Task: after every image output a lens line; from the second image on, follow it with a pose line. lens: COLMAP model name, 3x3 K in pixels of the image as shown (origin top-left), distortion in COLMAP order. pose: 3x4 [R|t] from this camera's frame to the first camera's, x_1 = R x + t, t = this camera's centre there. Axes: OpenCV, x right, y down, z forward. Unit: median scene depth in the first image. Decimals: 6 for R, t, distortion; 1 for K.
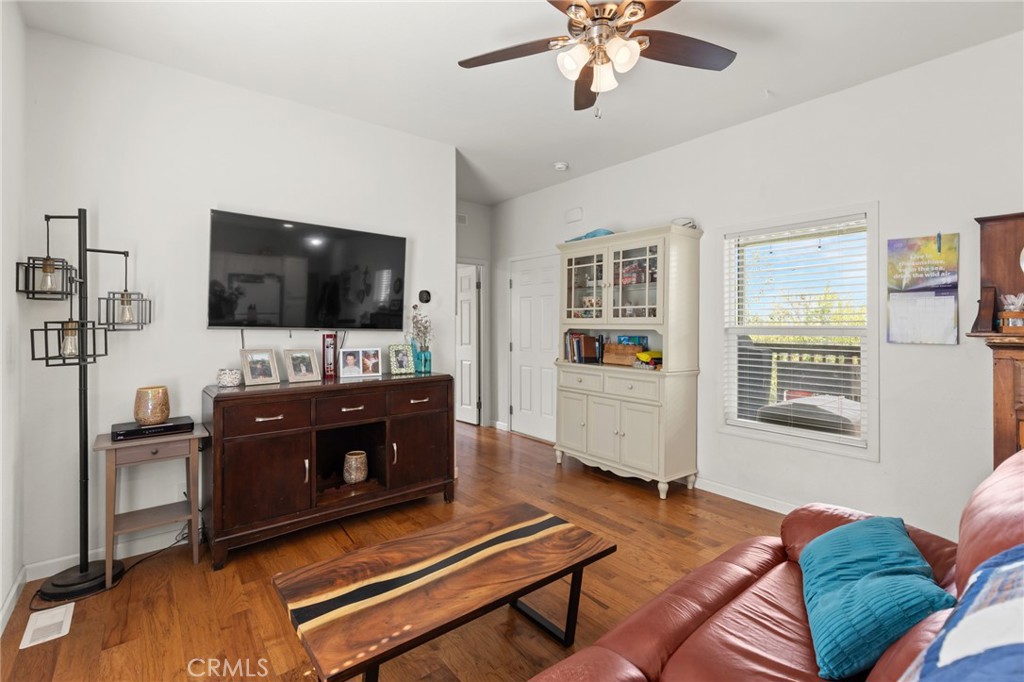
lens RADIAL K [[467.2, 0, 518.2], [0, 467.2, 324.6], [0, 0, 1]] dist [0.008255, -0.000071]
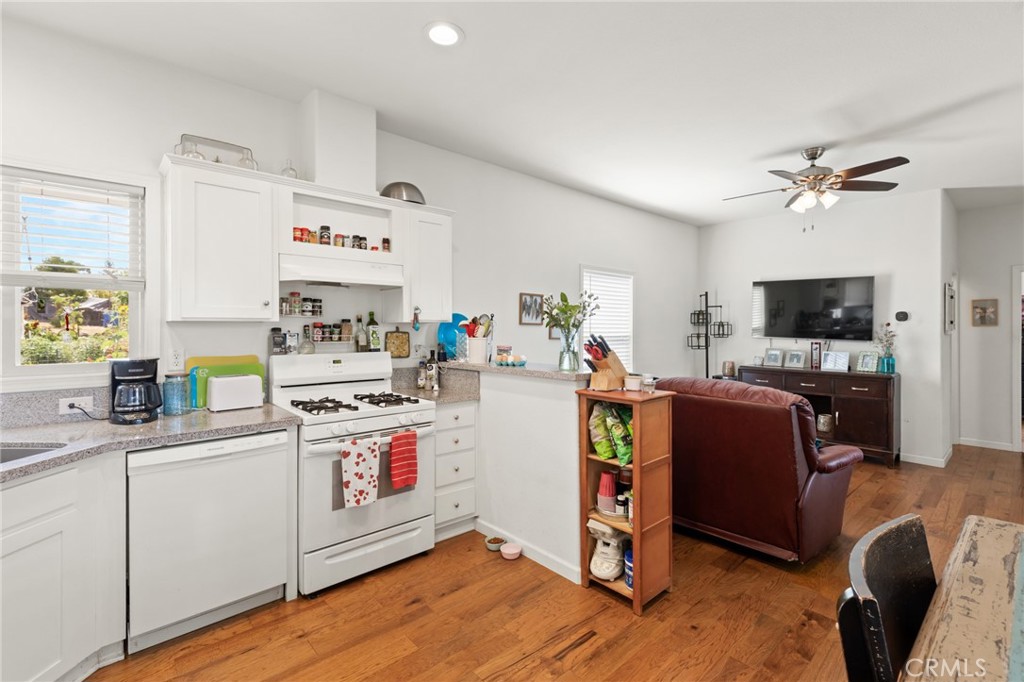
lens RADIAL K [[467.2, 0, 514.7], [0, 467.2, 326.2], [0, 0, 1]] dist [0.008255, -0.000071]
pose [[0.054236, -0.001237, -0.998527, 1.252400], [-0.009635, 0.999952, -0.001762, -0.023138], [0.998482, 0.009717, 0.054221, -0.178492]]
